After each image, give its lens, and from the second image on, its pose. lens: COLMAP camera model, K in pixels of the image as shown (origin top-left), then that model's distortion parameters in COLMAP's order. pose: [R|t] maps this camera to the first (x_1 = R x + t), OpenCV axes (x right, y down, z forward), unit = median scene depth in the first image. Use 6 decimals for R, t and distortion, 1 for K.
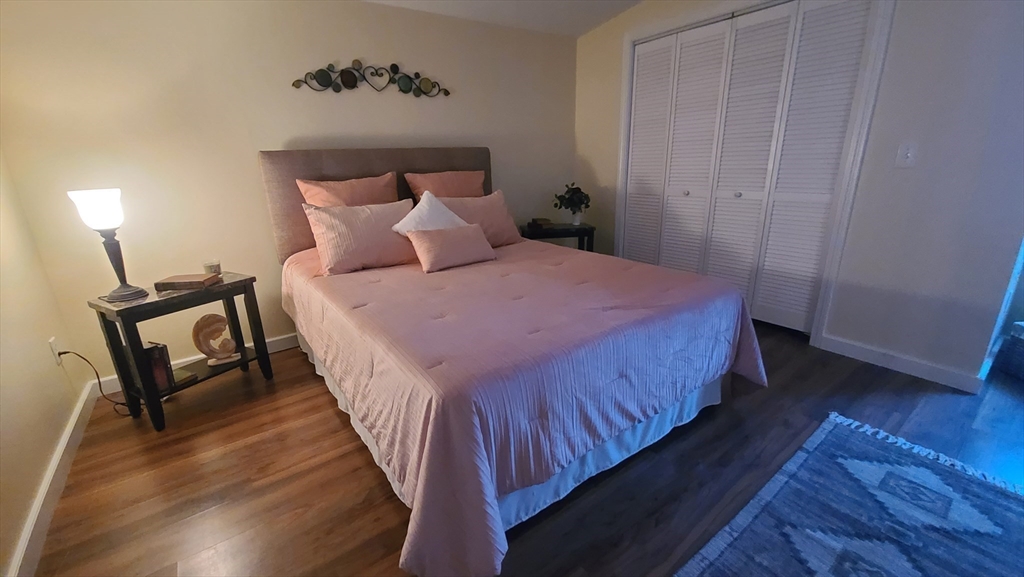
lens RADIAL K [[420.7, 0, 505.2], [0, 420.7, 290.4], [0, 0, 1]] dist [0.000031, -0.000326]
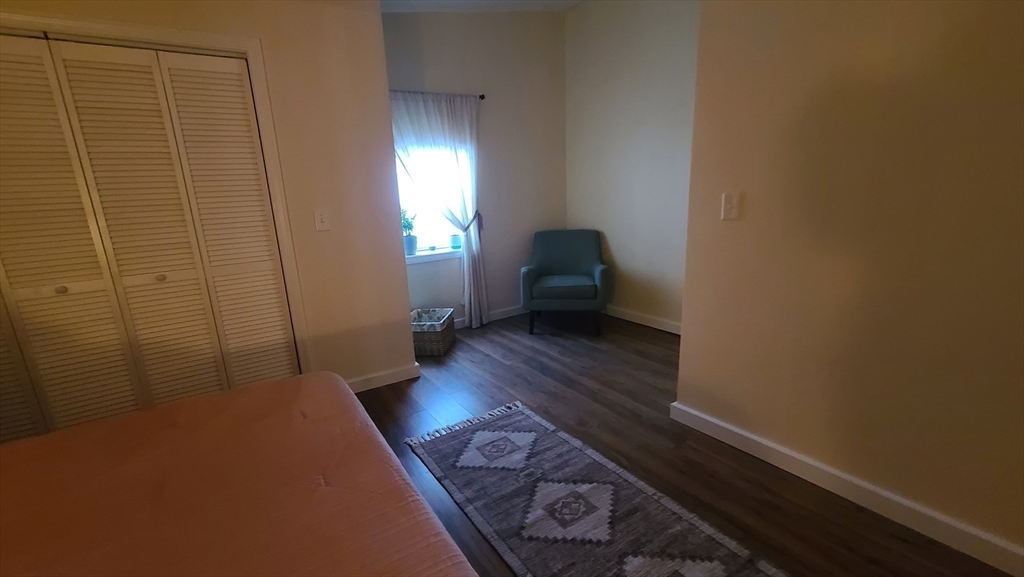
lens RADIAL K [[420.7, 0, 504.5], [0, 420.7, 289.3], [0, 0, 1]] dist [0.000031, -0.000326]
pose [[0.073540, -0.199906, 0.977051, -0.169391], [0.343400, 0.924869, 0.163383, -0.134474], [-0.936306, 0.323504, 0.136663, 0.362818]]
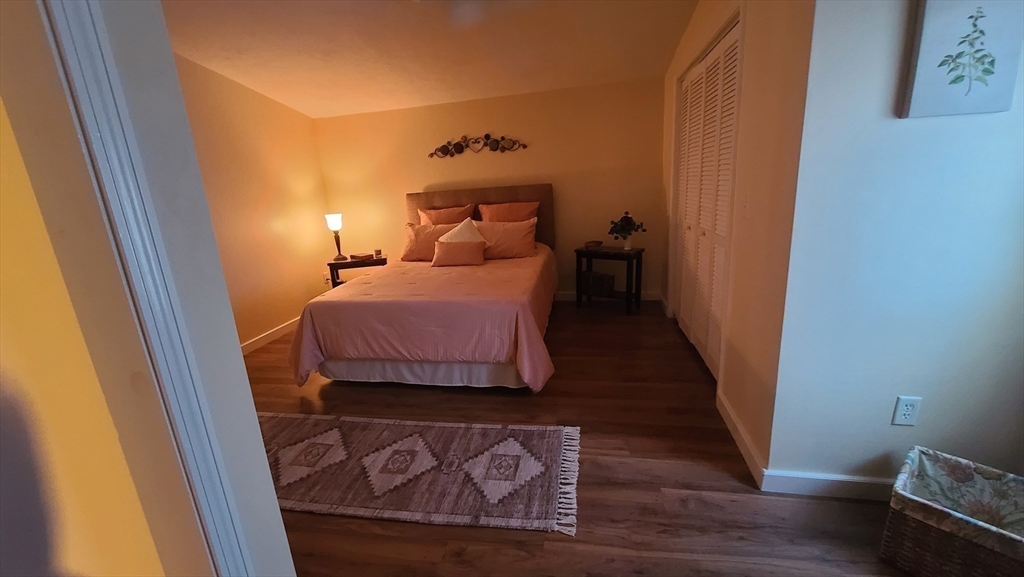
lens RADIAL K [[420.7, 0, 507.6], [0, 420.7, 292.8], [0, 0, 1]] dist [0.000031, -0.000326]
pose [[0.682575, 0.169724, -0.710834, 1.080245], [-0.173701, 0.982463, 0.067784, -0.090582], [0.709873, 0.077205, 0.700086, 0.018693]]
